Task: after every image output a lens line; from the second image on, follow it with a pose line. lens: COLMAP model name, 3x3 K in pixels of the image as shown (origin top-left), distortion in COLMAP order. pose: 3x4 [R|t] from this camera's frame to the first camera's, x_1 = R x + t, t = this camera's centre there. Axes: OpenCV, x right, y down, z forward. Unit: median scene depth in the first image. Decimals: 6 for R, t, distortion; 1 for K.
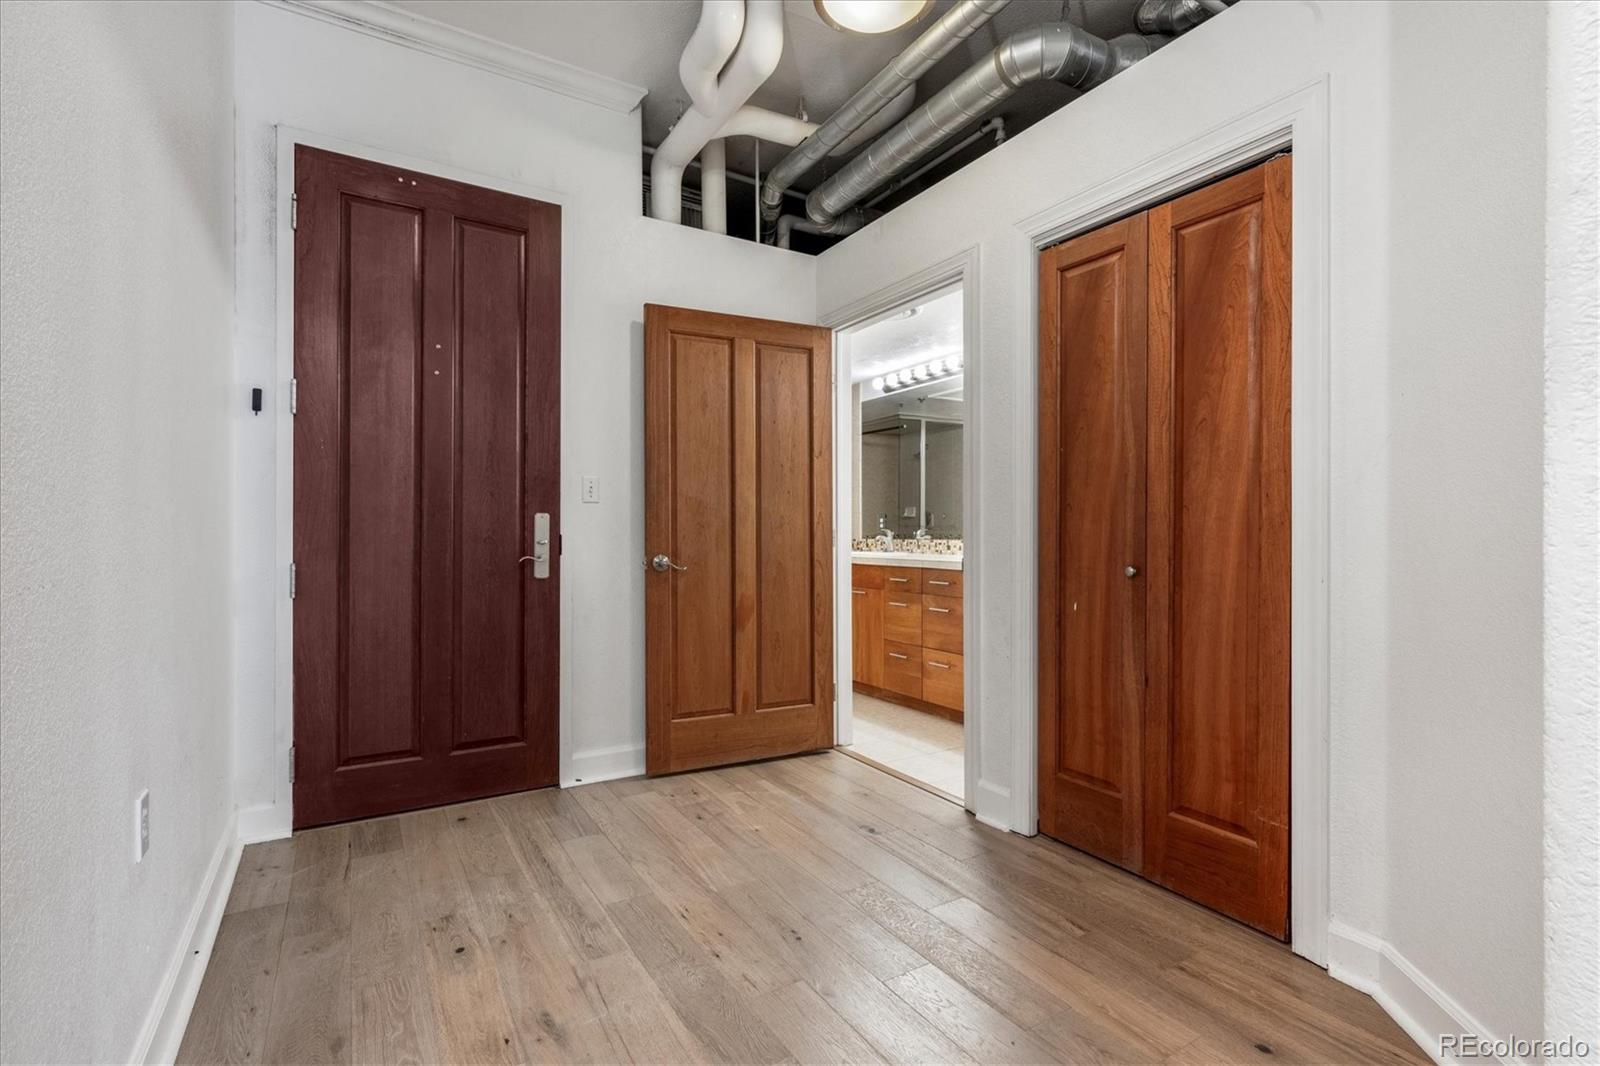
lens RADIAL K [[741.1, 0, 788.6], [0, 741.1, 534.8], [0, 0, 1]] dist [0.002416, -0.000862]
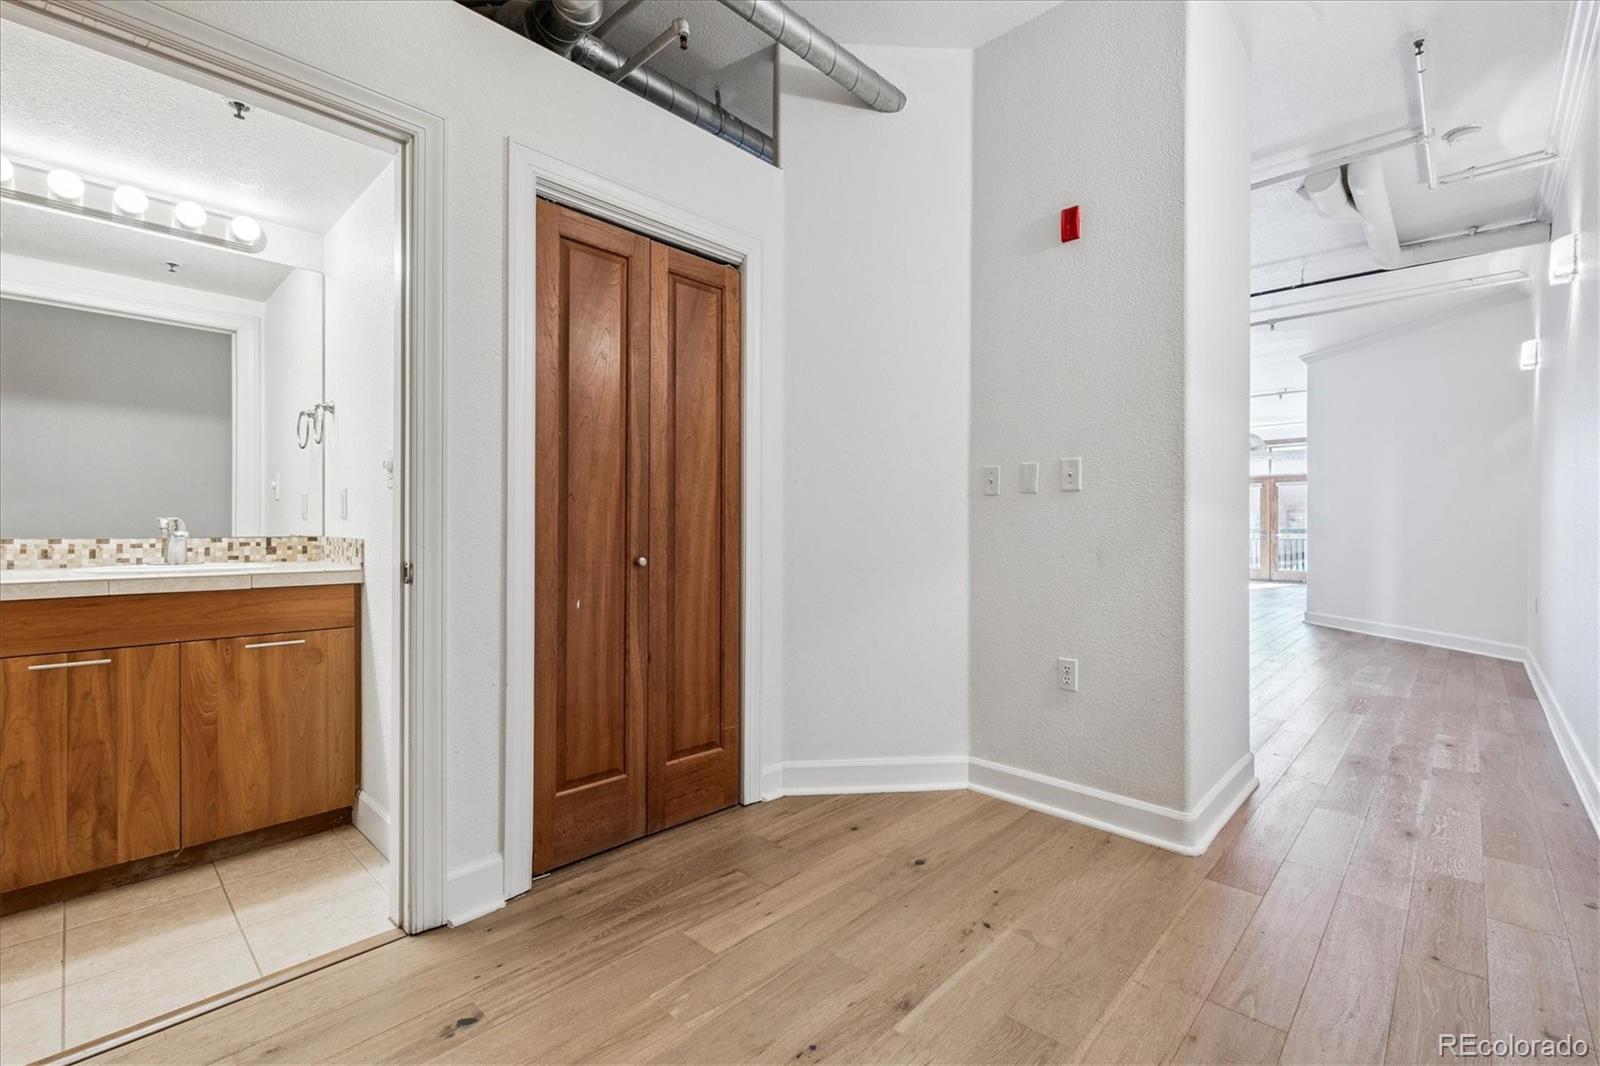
lens RADIAL K [[708.8, 0, 810.8], [0, 708.8, 528.6], [0, 0, 1]] dist [-0.001764, 0.000471]
pose [[-0.281076, -0.001182, 0.959685, -0.612580], [0.000272, 0.999999, 0.001312, -0.000287], [-0.959686, 0.000630, -0.281075, 1.062812]]
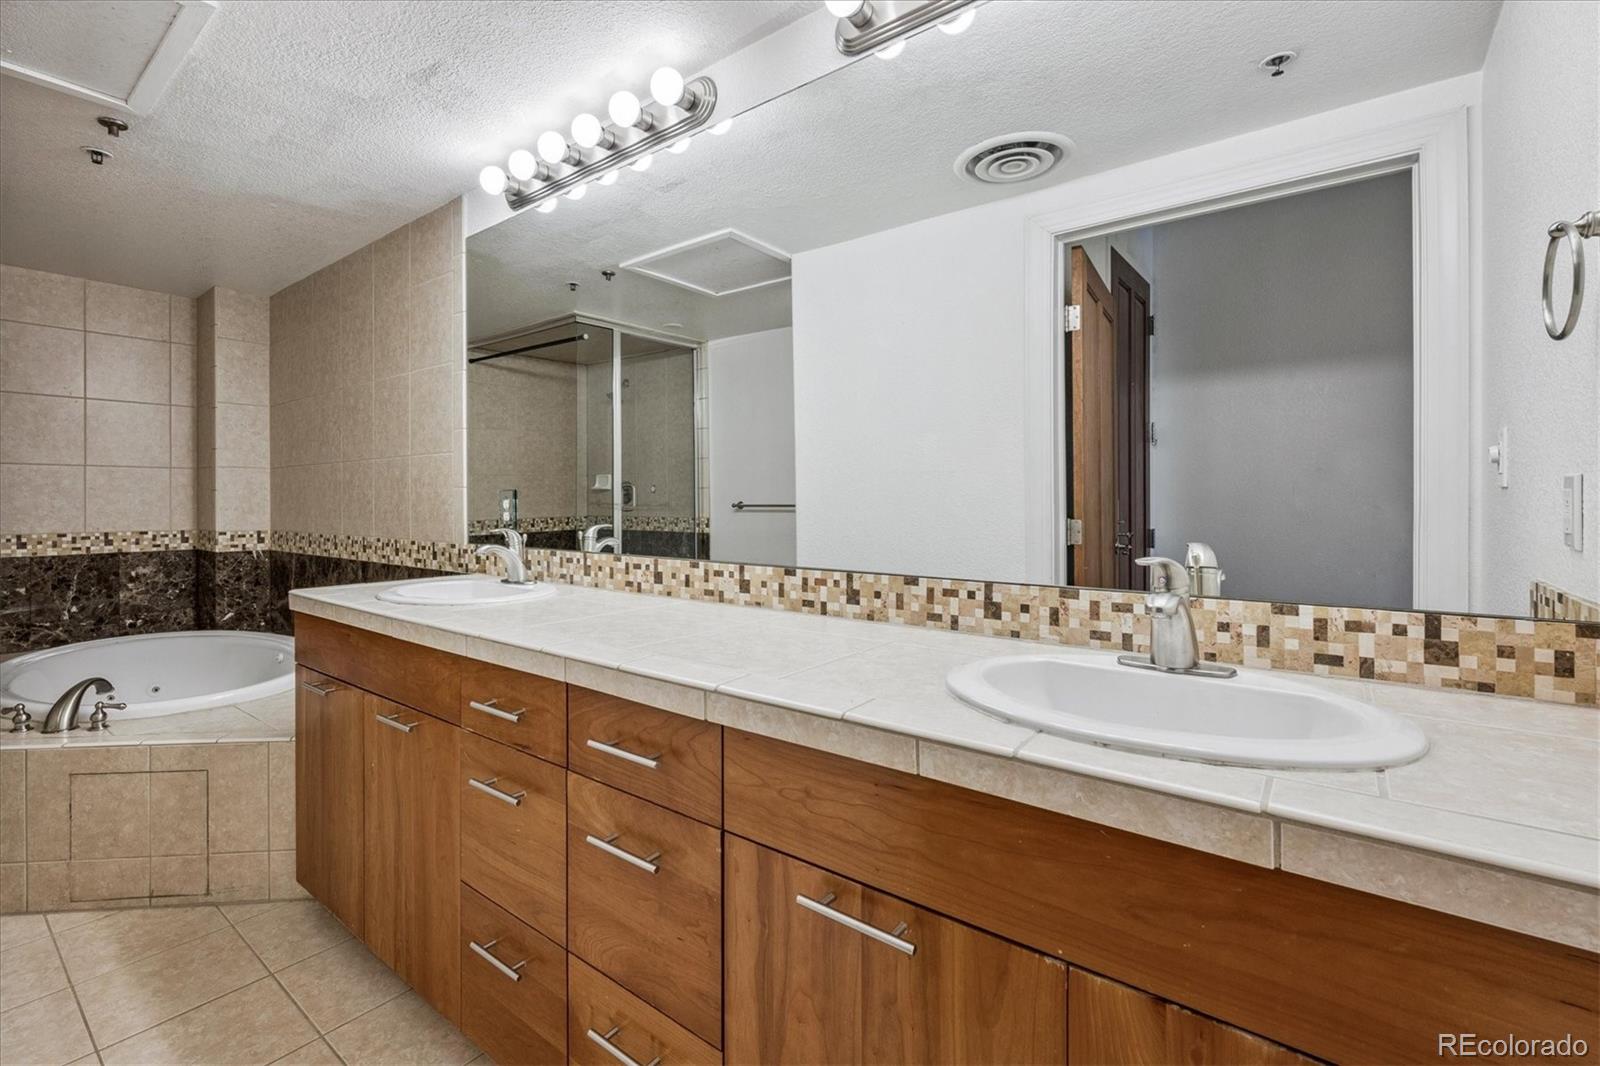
lens RADIAL K [[708.8, 0, 766.0], [0, 708.8, 501.0], [0, 0, 1]] dist [-0.001764, 0.000471]
pose [[0.935719, -0.001013, 0.352746, 0.297027], [0.001493, 0.999998, -0.001090, -0.048925], [-0.352744, 0.001547, 0.935719, 1.362232]]
